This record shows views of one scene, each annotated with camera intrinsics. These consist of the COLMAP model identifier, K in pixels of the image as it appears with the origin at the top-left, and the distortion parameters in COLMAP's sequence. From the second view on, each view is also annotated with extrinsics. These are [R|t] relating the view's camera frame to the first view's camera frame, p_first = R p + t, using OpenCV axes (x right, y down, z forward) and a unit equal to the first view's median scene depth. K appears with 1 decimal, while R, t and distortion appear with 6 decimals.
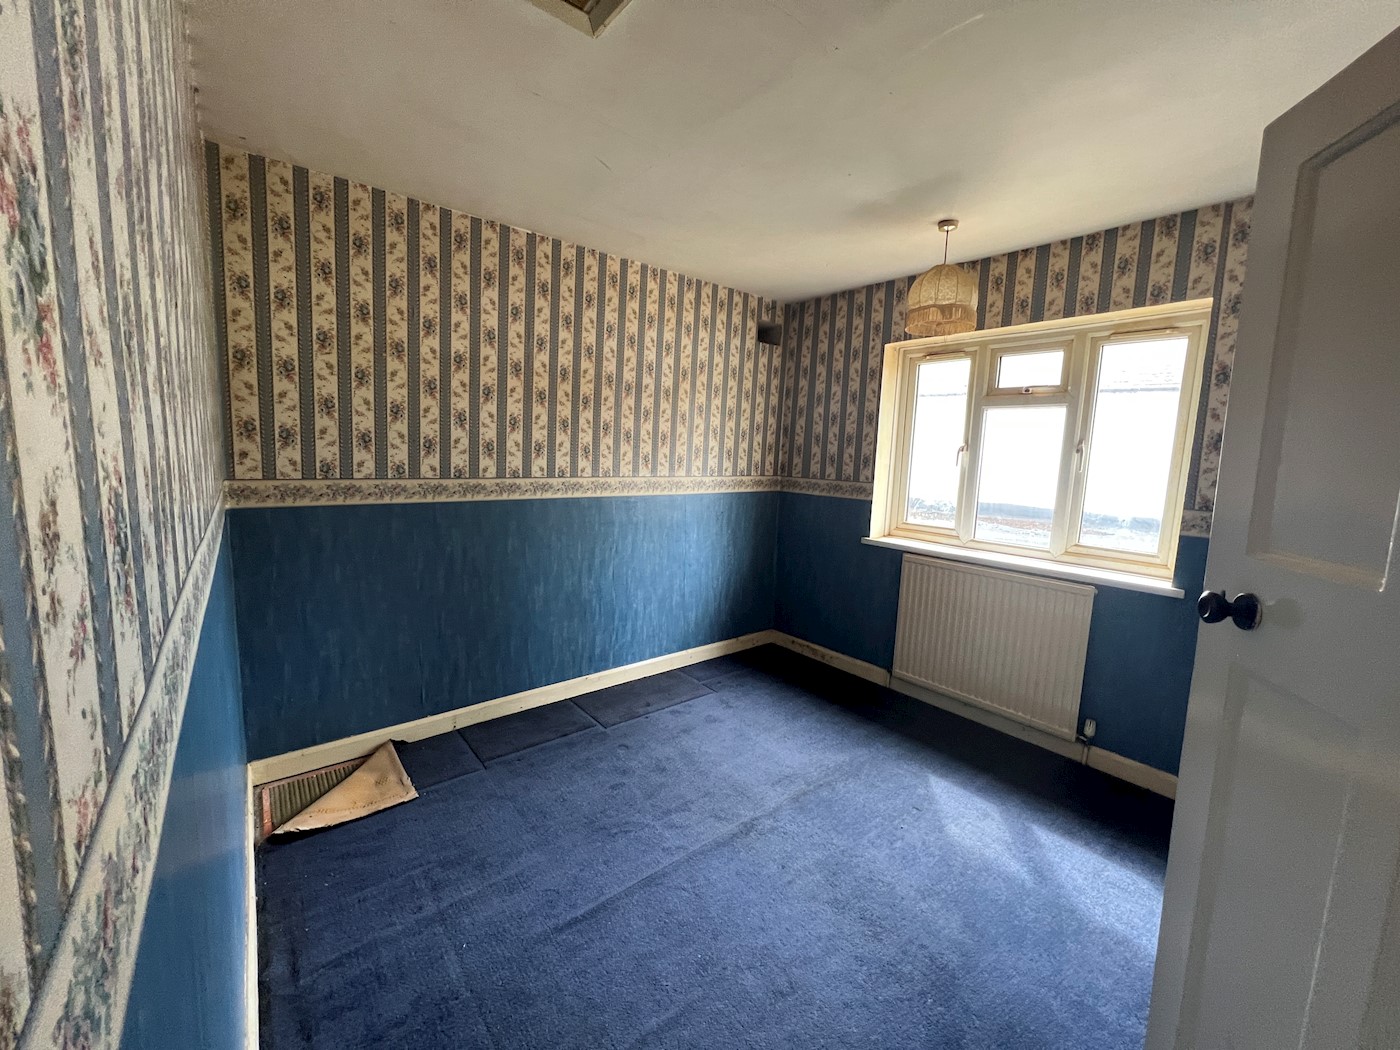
lens RADIAL K [[560.1, 0, 694.9], [0, 560.1, 524.0], [0, 0, 1]] dist [-0.000021, 0.000505]
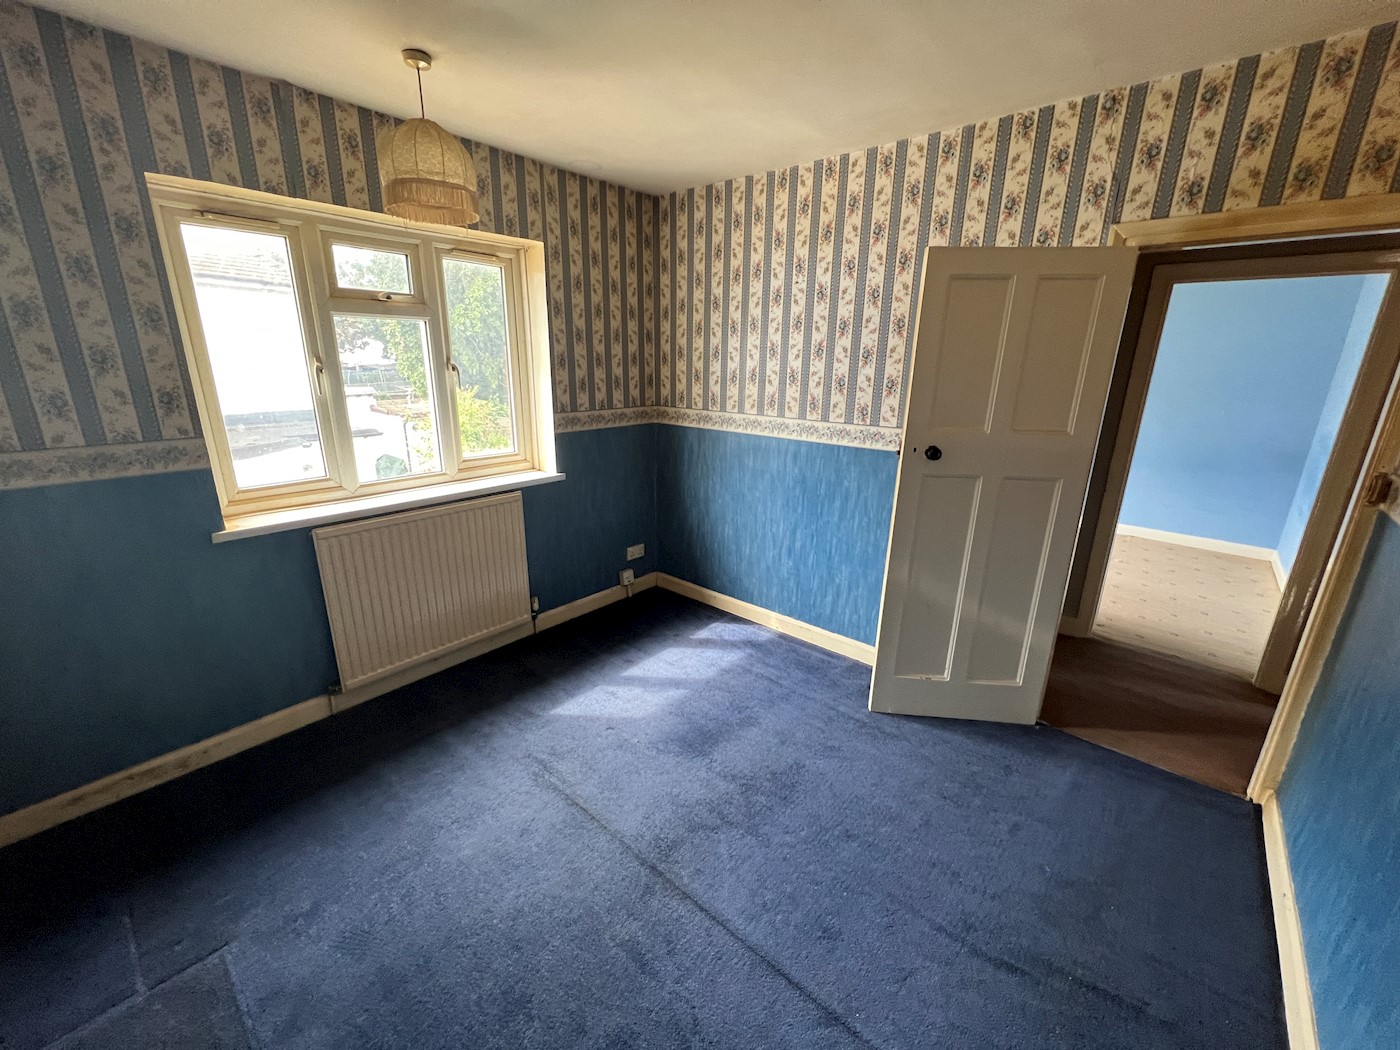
lens RADIAL K [[560.1, 0, 694.9], [0, 560.1, 524.0], [0, 0, 1]] dist [-0.000021, 0.000505]
pose [[-0.167710, -0.320548, 0.932267, -0.411656], [0.107122, 0.934137, 0.340461, -0.166052], [-0.979999, 0.156965, -0.122327, 0.744235]]
